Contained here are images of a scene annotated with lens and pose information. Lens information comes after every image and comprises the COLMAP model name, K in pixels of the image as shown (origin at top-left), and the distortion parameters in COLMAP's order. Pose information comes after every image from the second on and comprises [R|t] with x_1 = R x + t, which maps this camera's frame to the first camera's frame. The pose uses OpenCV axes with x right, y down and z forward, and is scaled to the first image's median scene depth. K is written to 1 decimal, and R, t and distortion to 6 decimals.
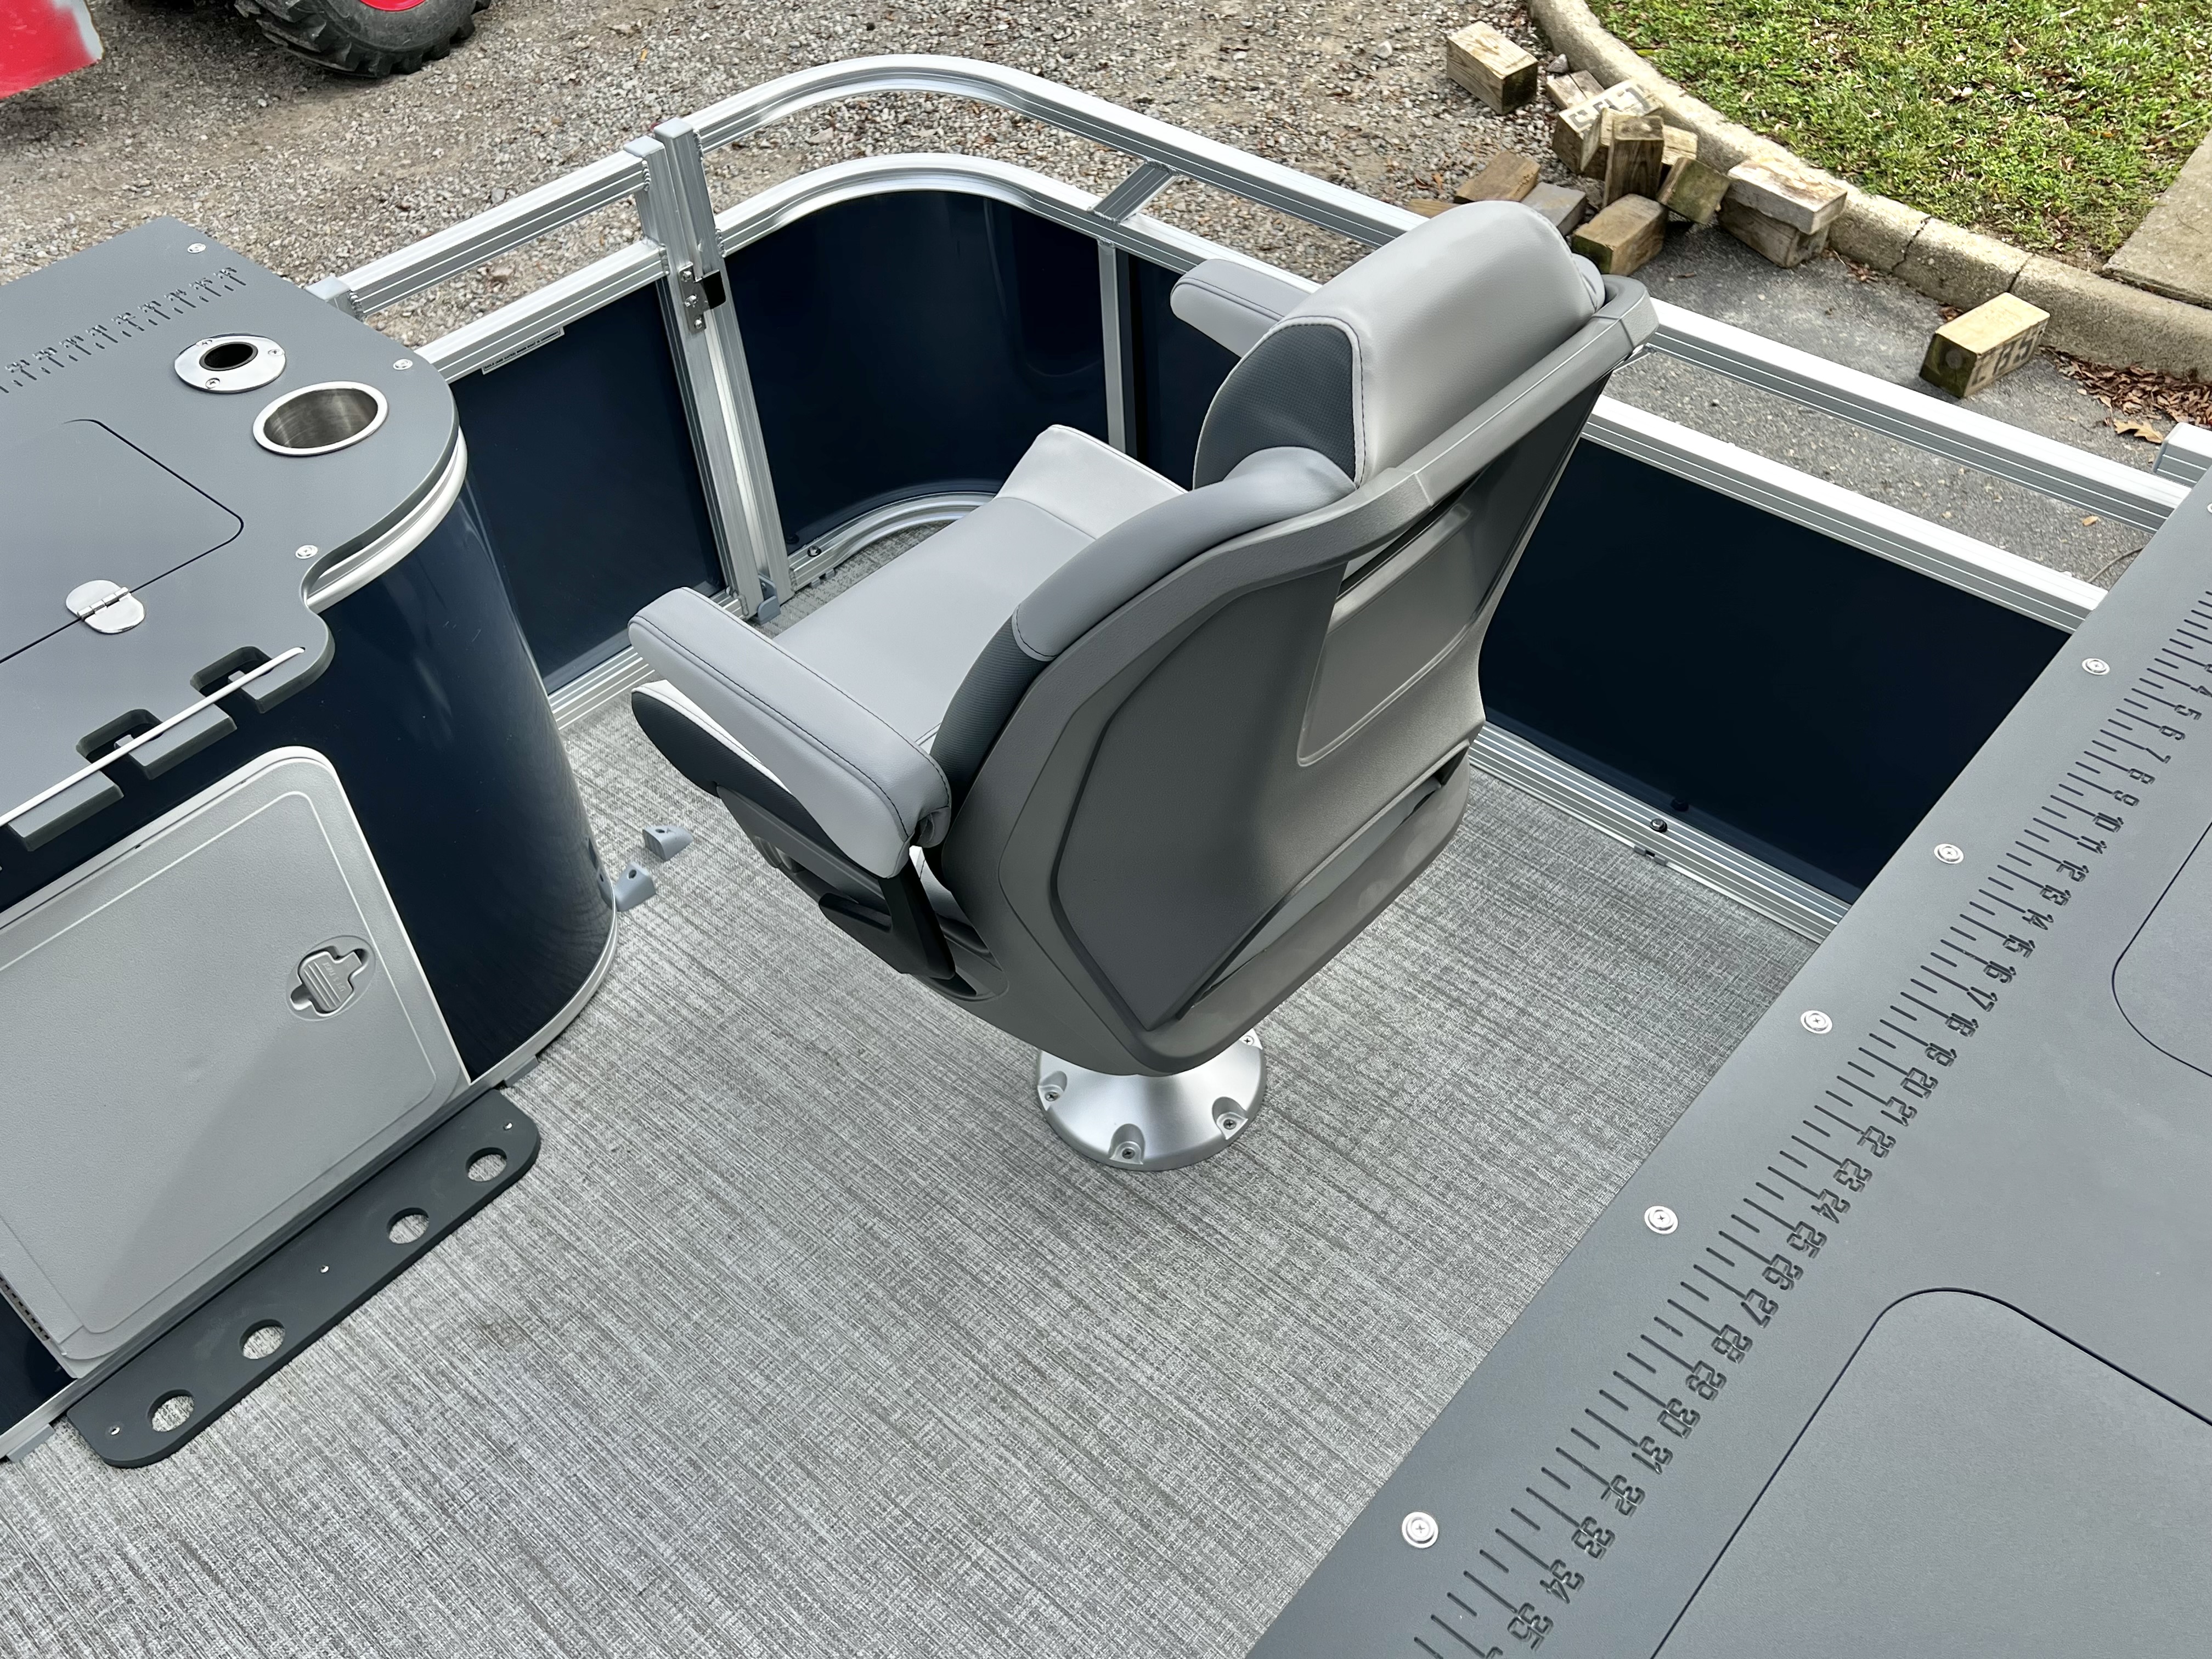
lens RADIAL K [[1956.7, 0, 1132.3], [0, 1956.7, 804.9], [0, 0, 1]] dist [0.047737, -0.049085]
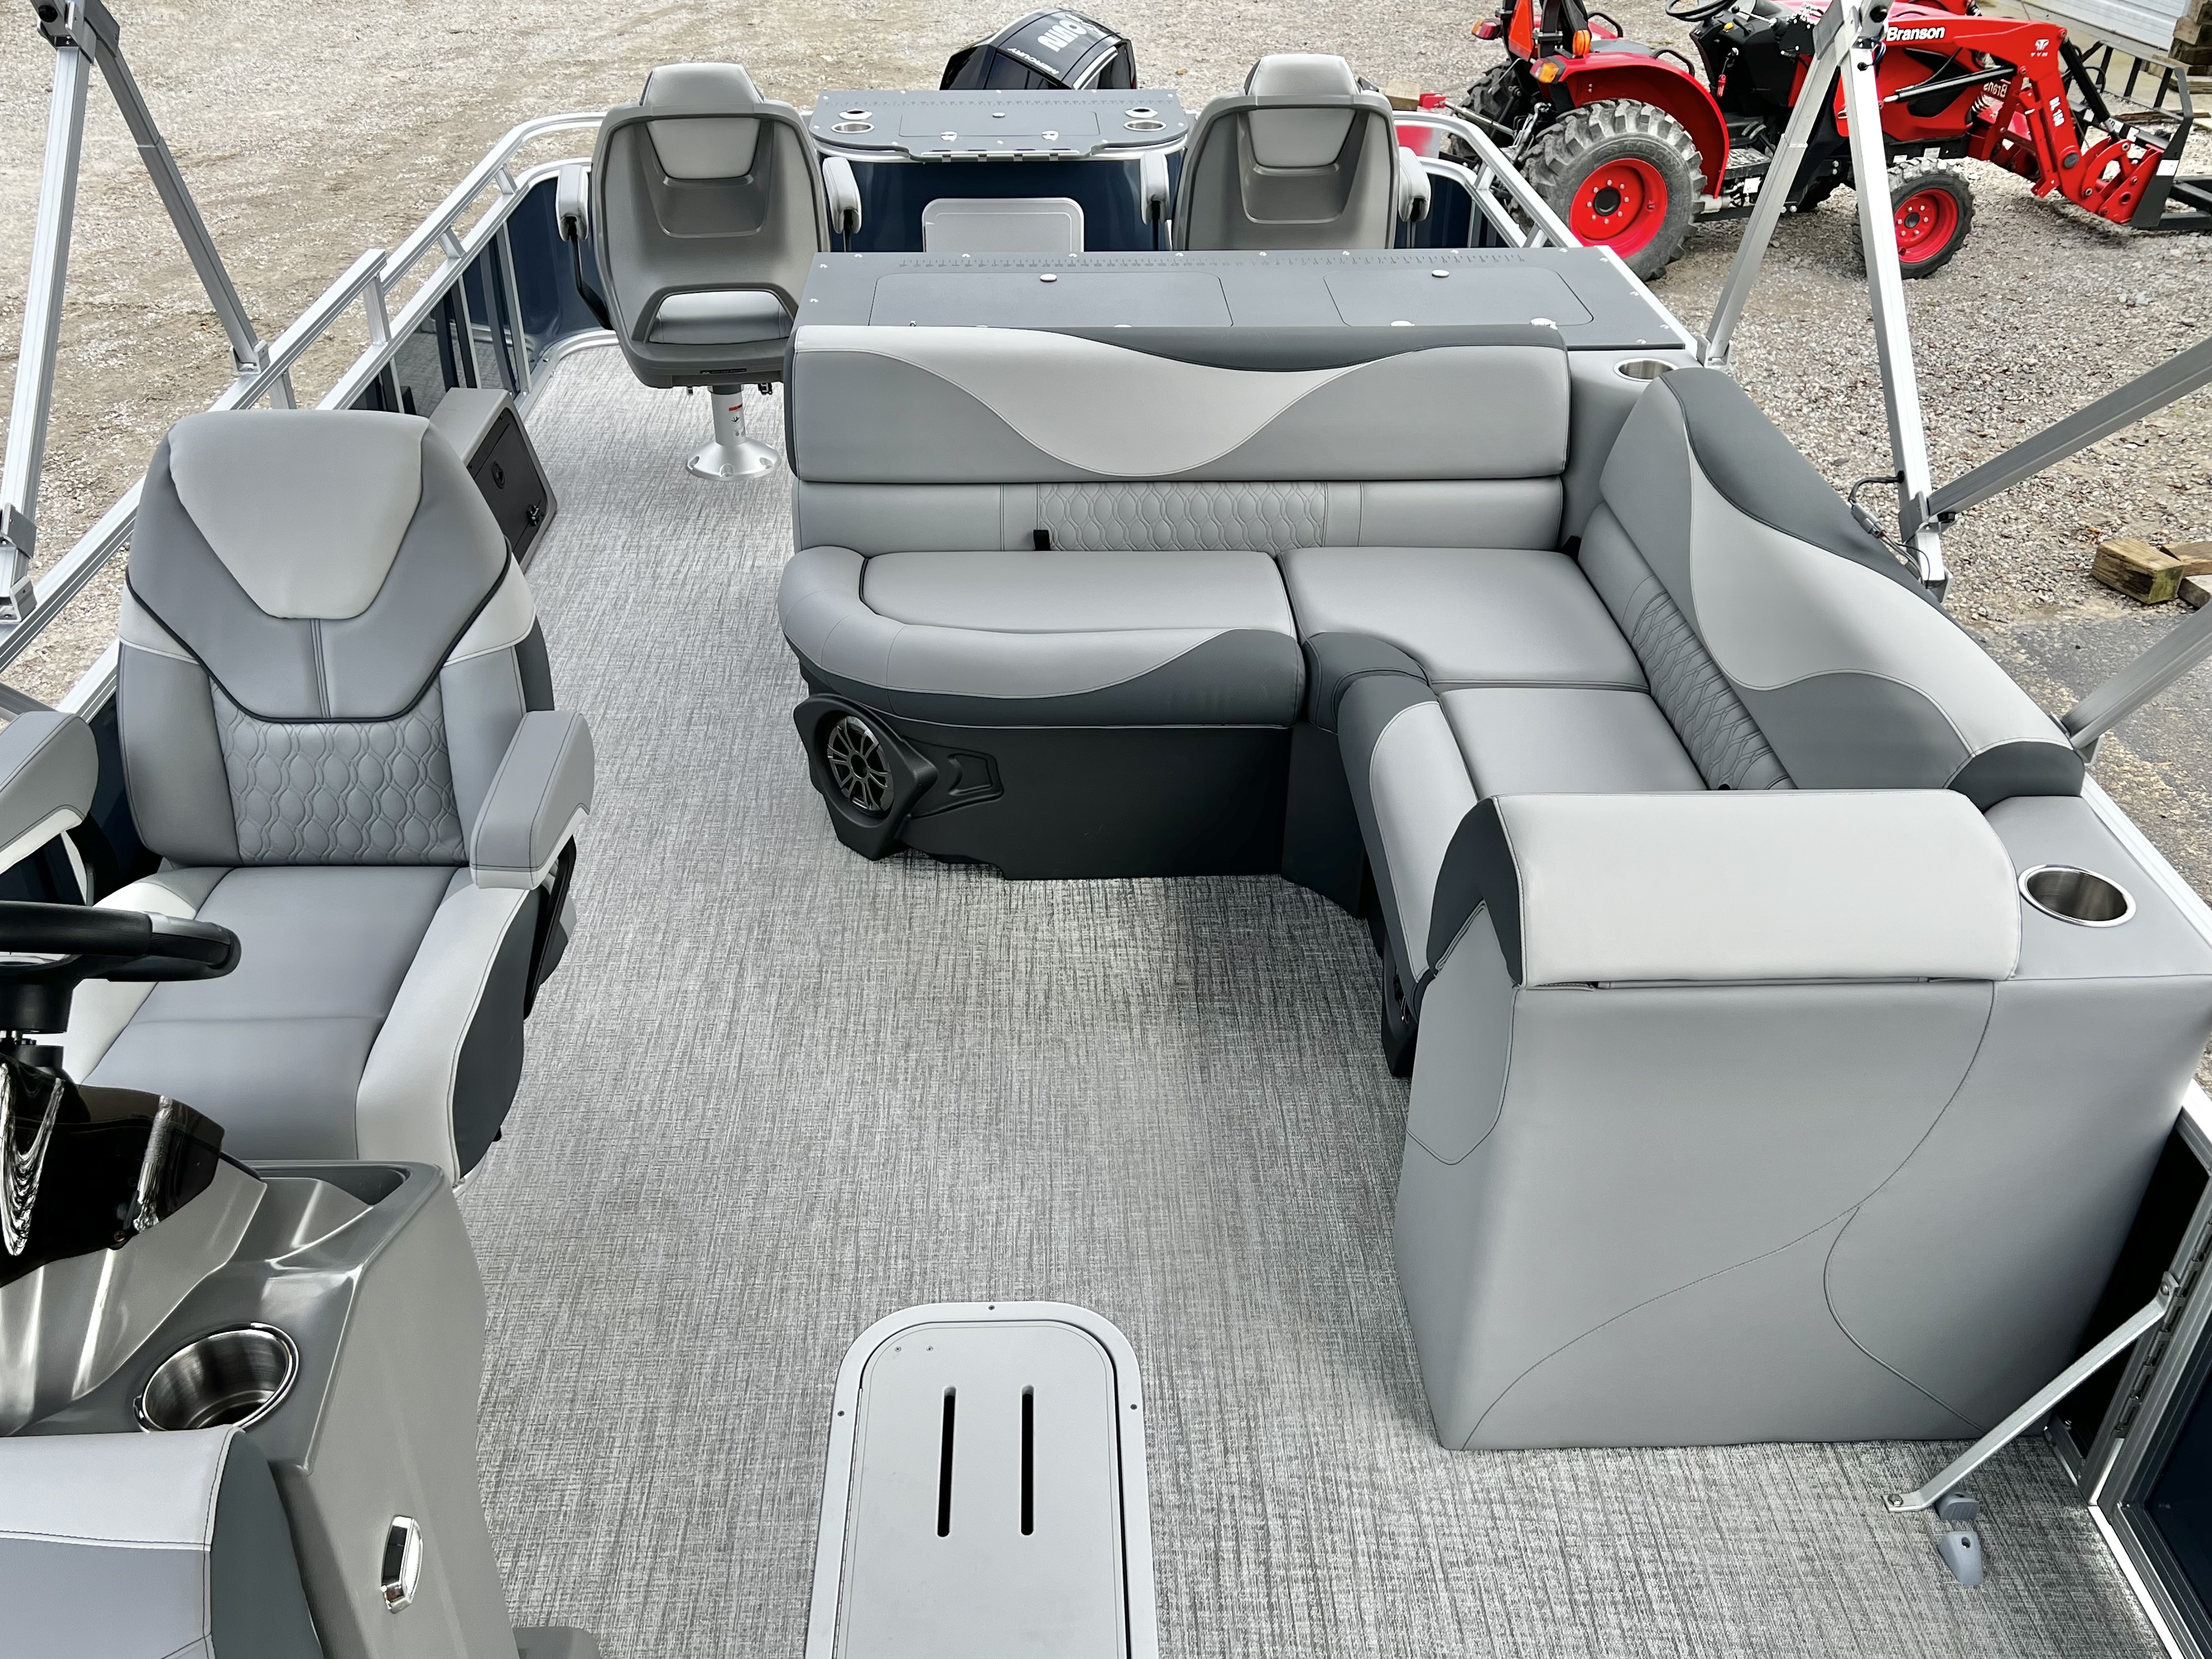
lens RADIAL K [[1868.9, 0, 1102.2], [0, 1868.9, 824.9], [0, 0, 1]] dist [0.070194, -0.076085]
pose [[0.686308, 0.427071, -0.588720, 1.340456], [-0.529790, 0.848126, -0.002359, 0.593740], [0.498301, 0.313517, 0.808333, -0.822129]]
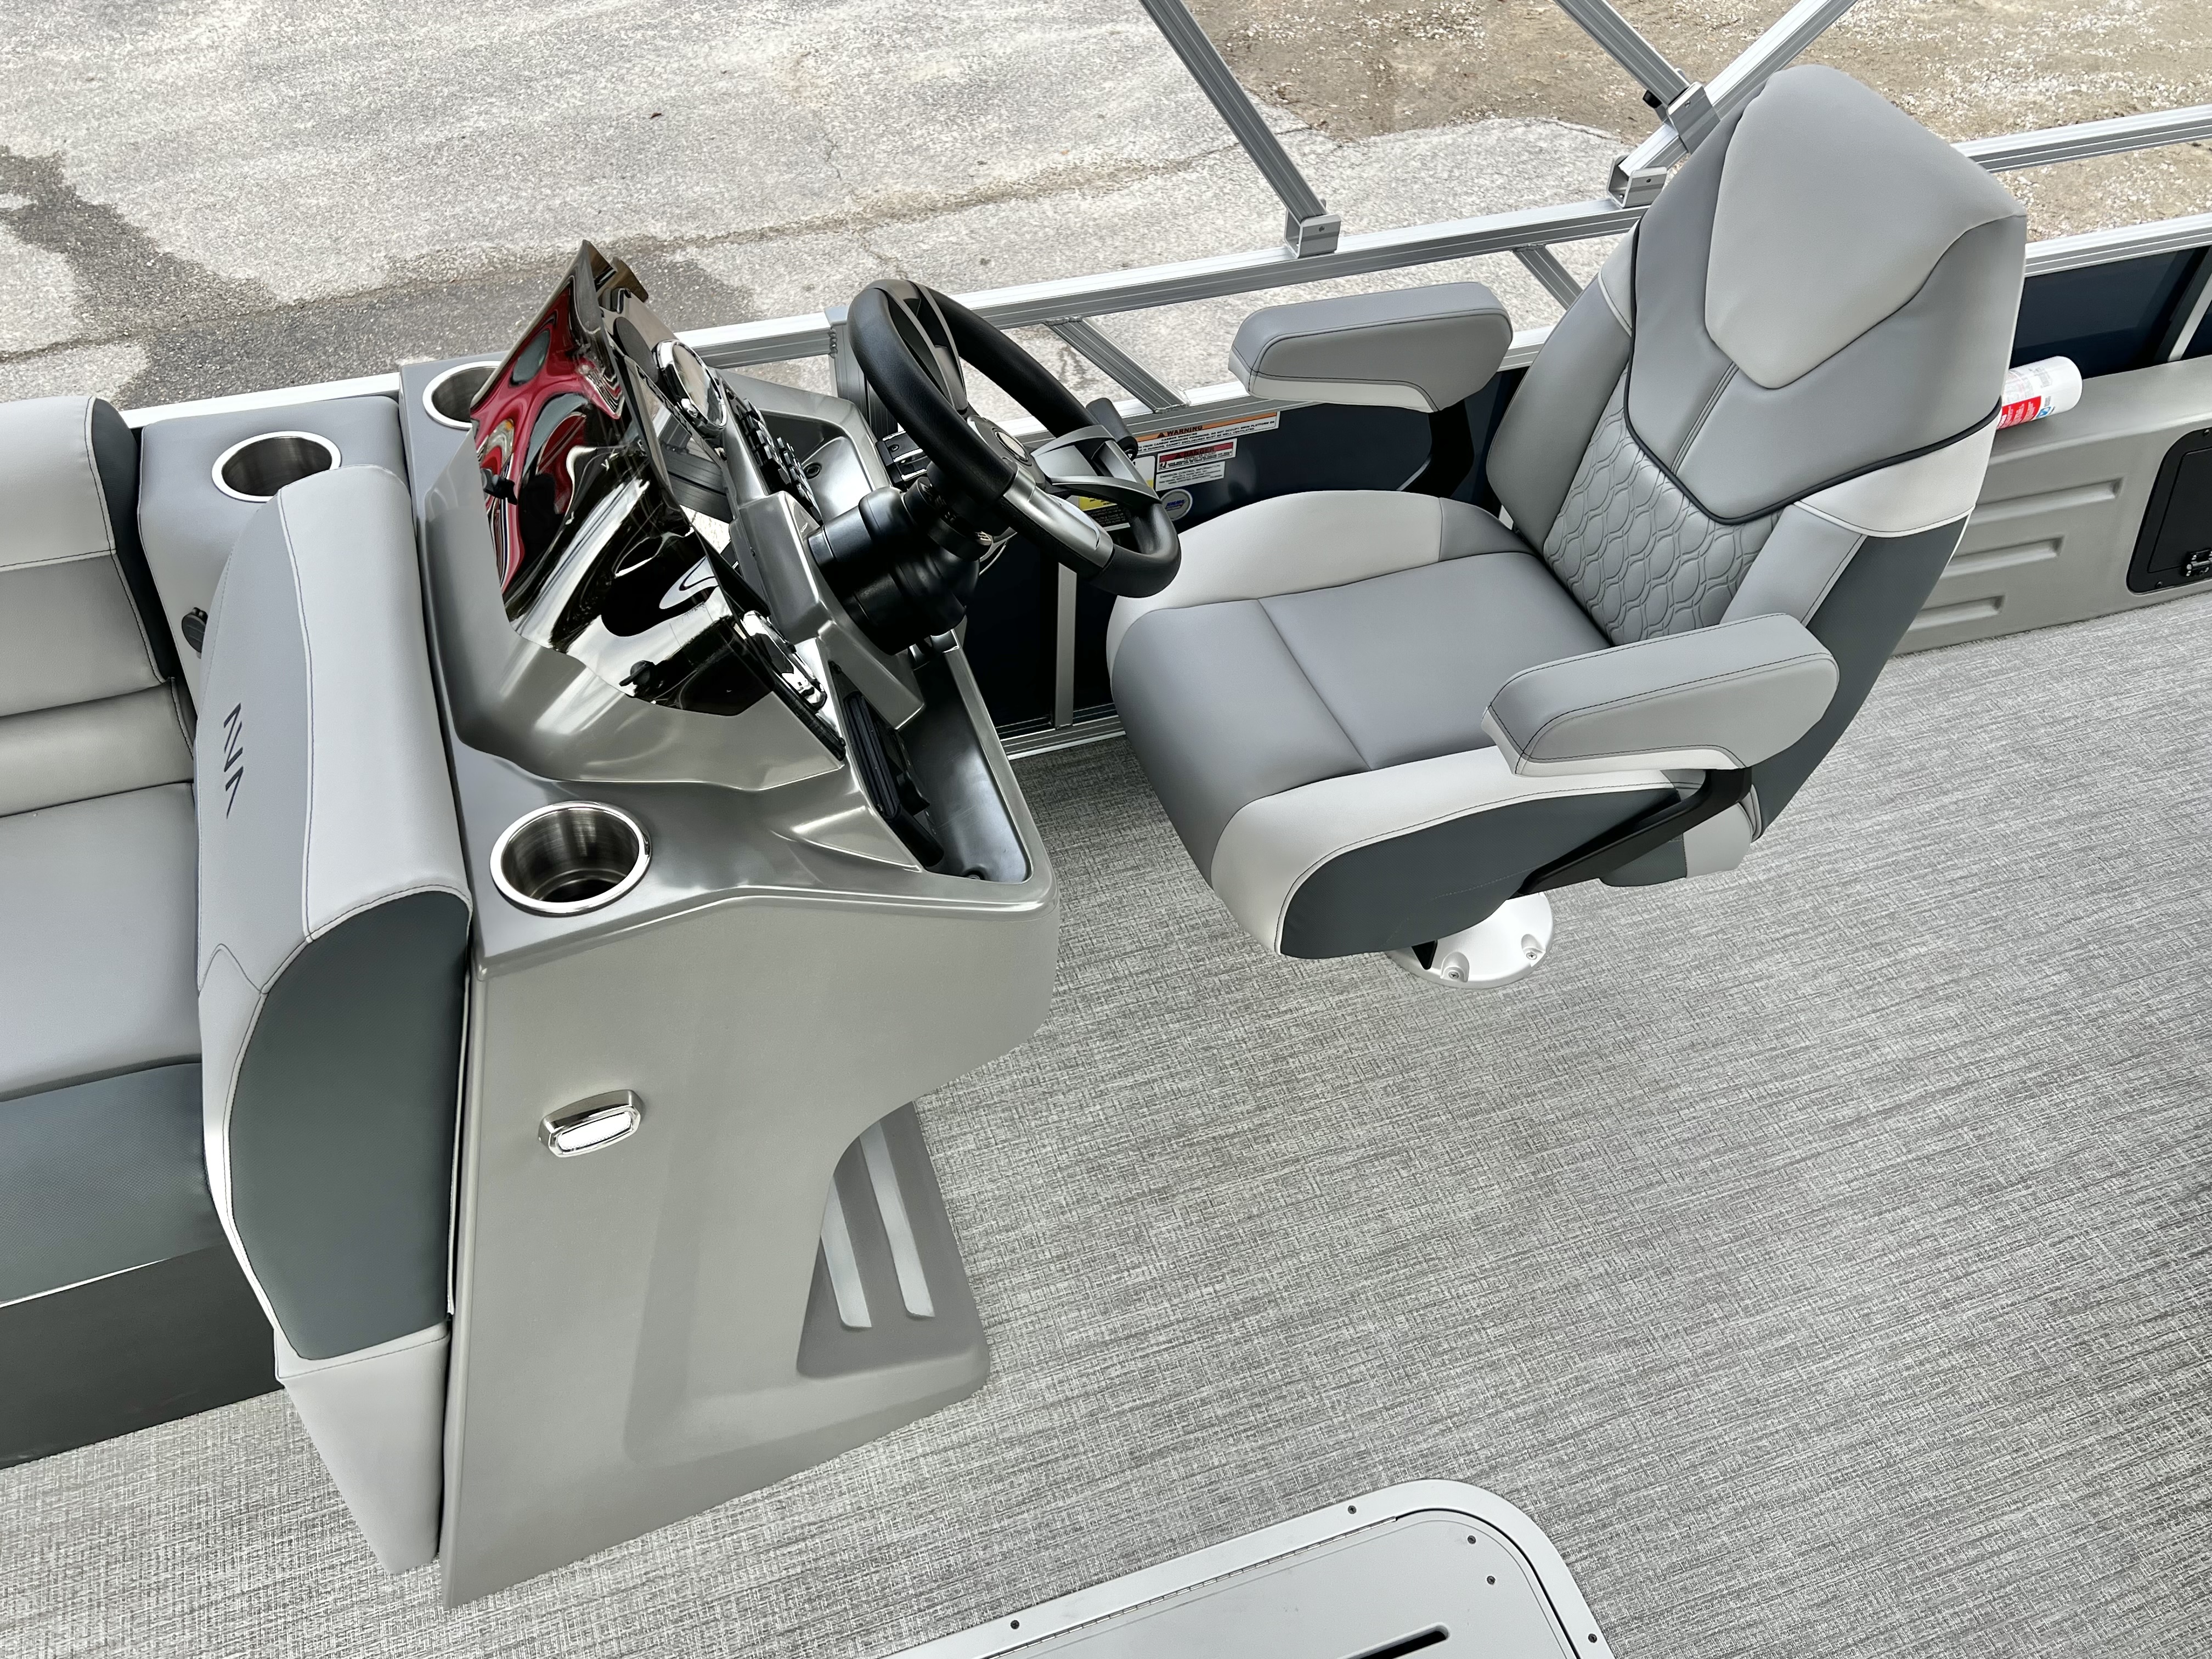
lens RADIAL K [[1804.8, 0, 1110.3], [0, 1804.8, 814.6], [0, 0, 1]] dist [0.060945, -0.068877]
pose [[-0.489279, 0.633047, -0.599881, 1.109015], [-0.623971, 0.226465, 0.747913, 0.345557], [0.609316, 0.740247, 0.284198, -0.473287]]
